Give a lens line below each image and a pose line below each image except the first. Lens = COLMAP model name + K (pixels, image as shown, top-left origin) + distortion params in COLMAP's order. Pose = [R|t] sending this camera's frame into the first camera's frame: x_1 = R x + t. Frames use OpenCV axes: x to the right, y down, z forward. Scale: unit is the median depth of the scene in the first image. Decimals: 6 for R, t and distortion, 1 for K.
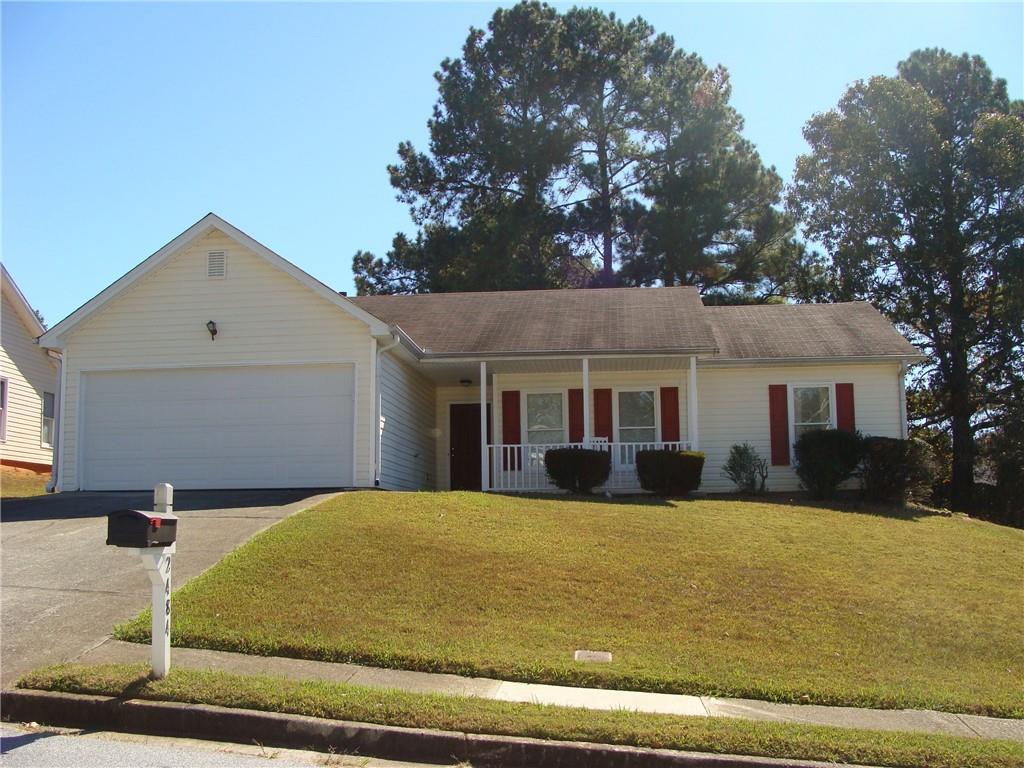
lens RADIAL K [[1150.3, 0, 512.0], [0, 1150.3, 384.0], [0, 0, 1]] dist [-0.189704, 0.199066]
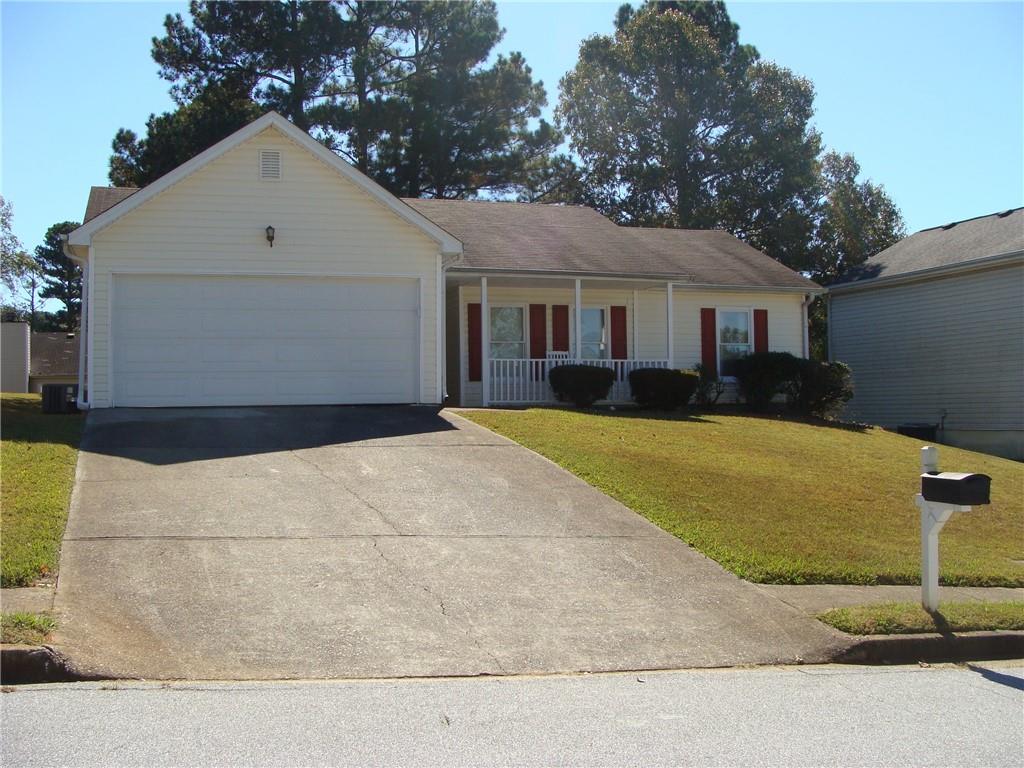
lens RADIAL K [[1150.3, 0, 512.0], [0, 1150.3, 384.0], [0, 0, 1]] dist [-0.189704, 0.199066]
pose [[0.916416, 0.009730, 0.400109, -0.385754], [-0.051328, 0.994306, 0.093382, -0.020269], [-0.396922, -0.106114, 0.911698, 0.043701]]
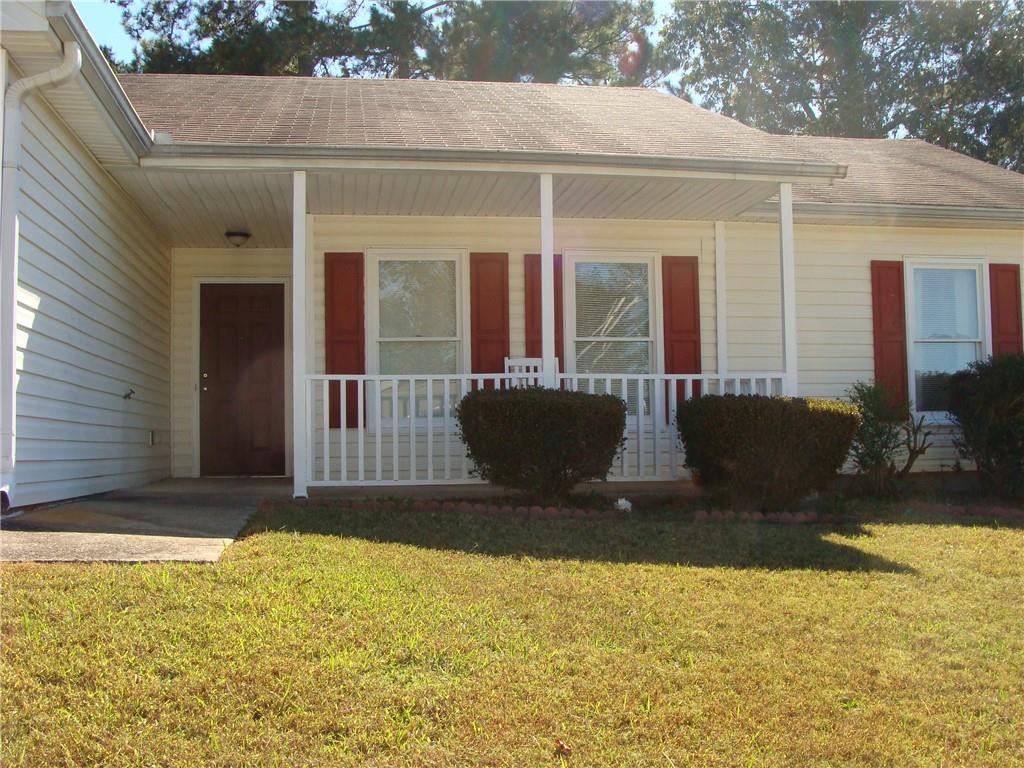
lens RADIAL K [[1150.3, 0, 512.0], [0, 1150.3, 384.0], [0, 0, 1]] dist [-0.189704, 0.199066]
pose [[0.969273, 0.010597, 0.245759, -0.047338], [-0.029730, 0.996795, 0.074272, 0.022306], [-0.244184, -0.079296, 0.966481, 0.546945]]
